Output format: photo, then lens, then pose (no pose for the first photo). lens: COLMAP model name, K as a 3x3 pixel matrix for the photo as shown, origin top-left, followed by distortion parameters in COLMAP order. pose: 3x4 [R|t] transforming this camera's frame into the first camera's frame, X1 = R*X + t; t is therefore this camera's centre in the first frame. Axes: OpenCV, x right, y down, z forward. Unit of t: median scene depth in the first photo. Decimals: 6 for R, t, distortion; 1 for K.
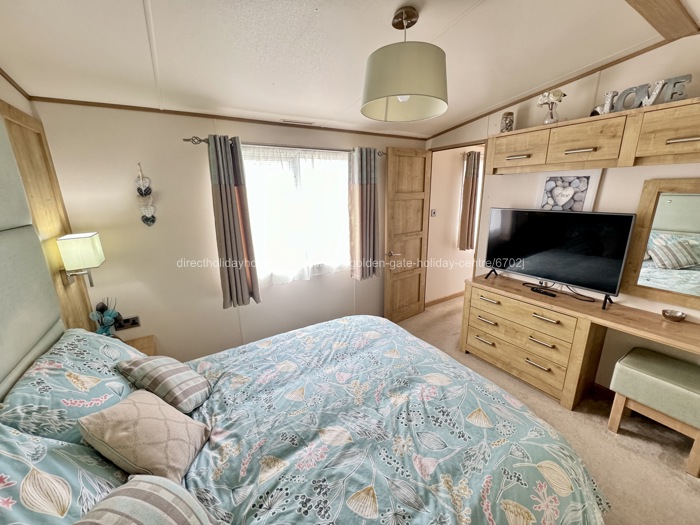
lens RADIAL K [[278.2, 0, 349.2], [0, 278.2, 263.3], [0, 0, 1]] dist [0.001439, 0.000109]
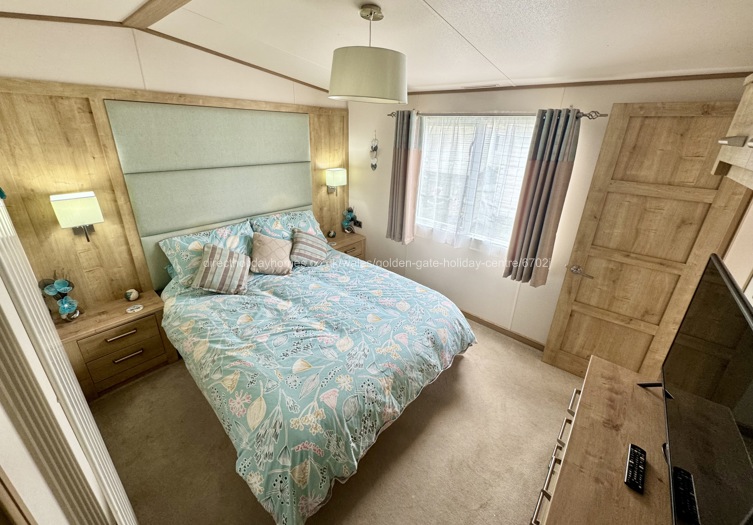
lens RADIAL K [[299.3, 0, 378.8], [0, 299.3, 243.4], [0, 0, 1]] dist [-0.004413, -0.000249]
pose [[0.288645, 0.368930, -0.883502, 1.319025], [-0.276488, 0.915583, 0.291996, -0.357136], [0.916645, 0.159995, 0.366283, 0.643332]]
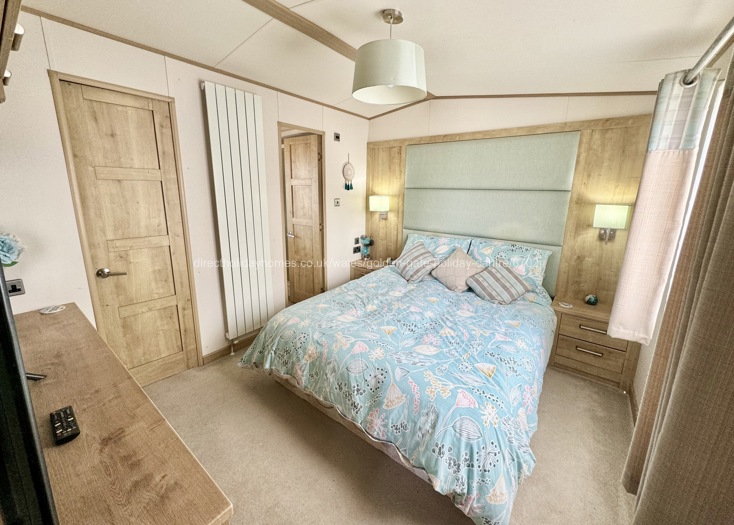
lens RADIAL K [[292.2, 0, 363.7], [0, 292.2, 248.5], [0, 0, 1]] dist [-0.003103, -0.000180]
pose [[-0.942365, 0.069138, -0.327366, 0.673622], [-0.084057, 0.898119, 0.431645, -0.451864], [0.323857, 0.434284, -0.840544, 2.064046]]
